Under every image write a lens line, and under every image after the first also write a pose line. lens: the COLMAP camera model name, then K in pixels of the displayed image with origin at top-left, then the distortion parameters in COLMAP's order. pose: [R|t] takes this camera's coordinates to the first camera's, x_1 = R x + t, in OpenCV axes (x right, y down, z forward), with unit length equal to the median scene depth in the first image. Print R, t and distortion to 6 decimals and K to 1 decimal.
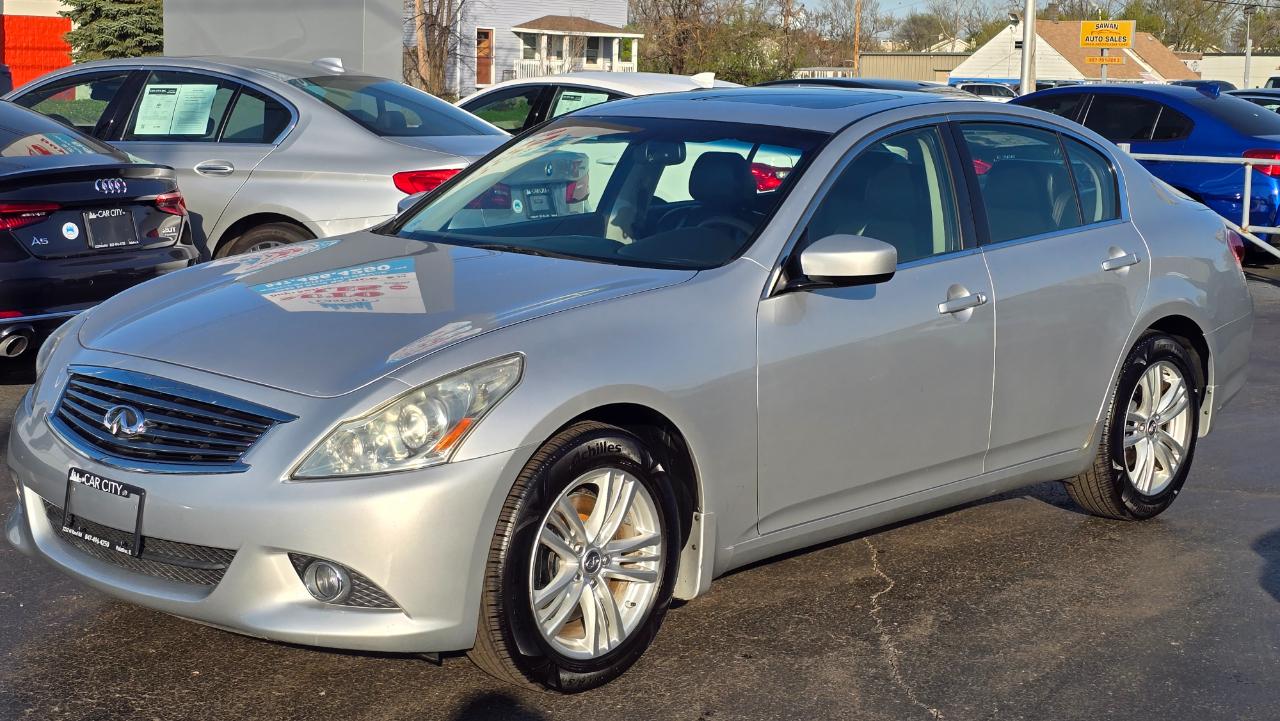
lens RADIAL K [[2210.3, 0, 640.0], [0, 2210.3, 360.5], [0, 0, 1]] dist [0.172329, -0.211645]
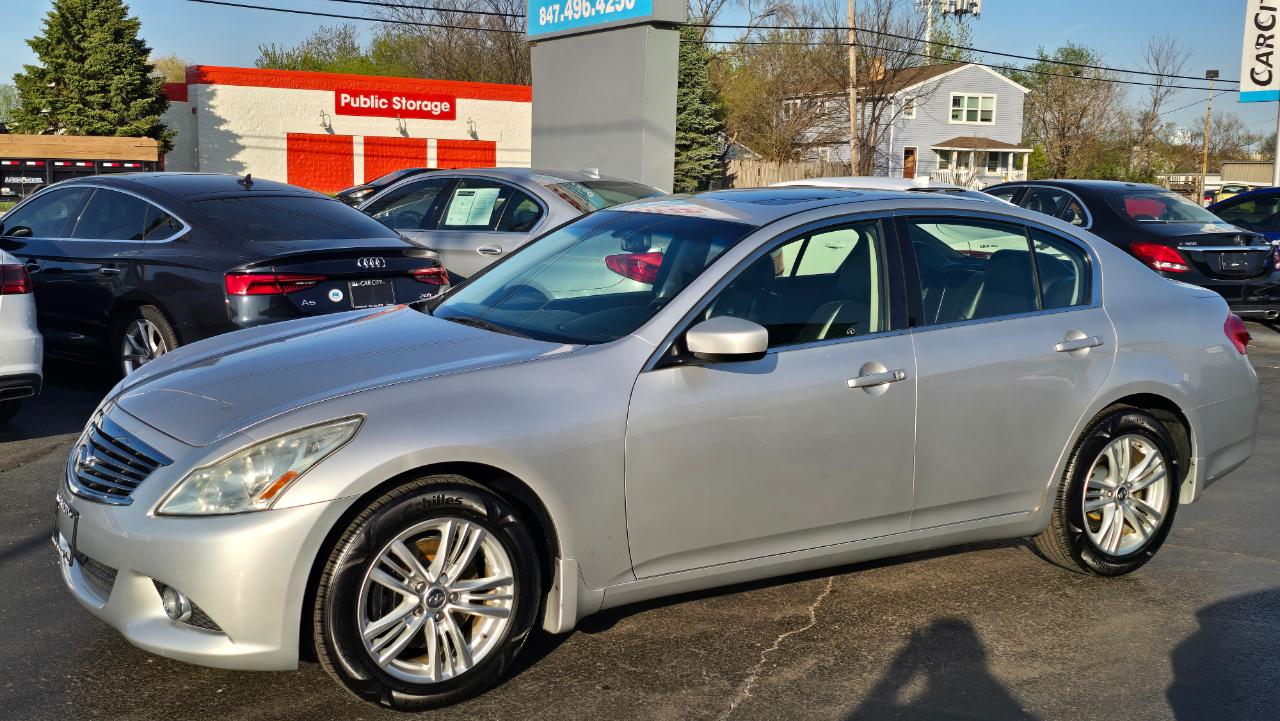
lens RADIAL K [[1473.7, 0, 640.0], [0, 1473.7, 360.5], [0, 0, 1]] dist [0.273554, -0.902496]
pose [[0.949192, 0.033138, -0.312948, 0.264723], [-0.036053, 0.999344, -0.003531, -0.027863], [0.312626, 0.014635, 0.949764, 0.250499]]
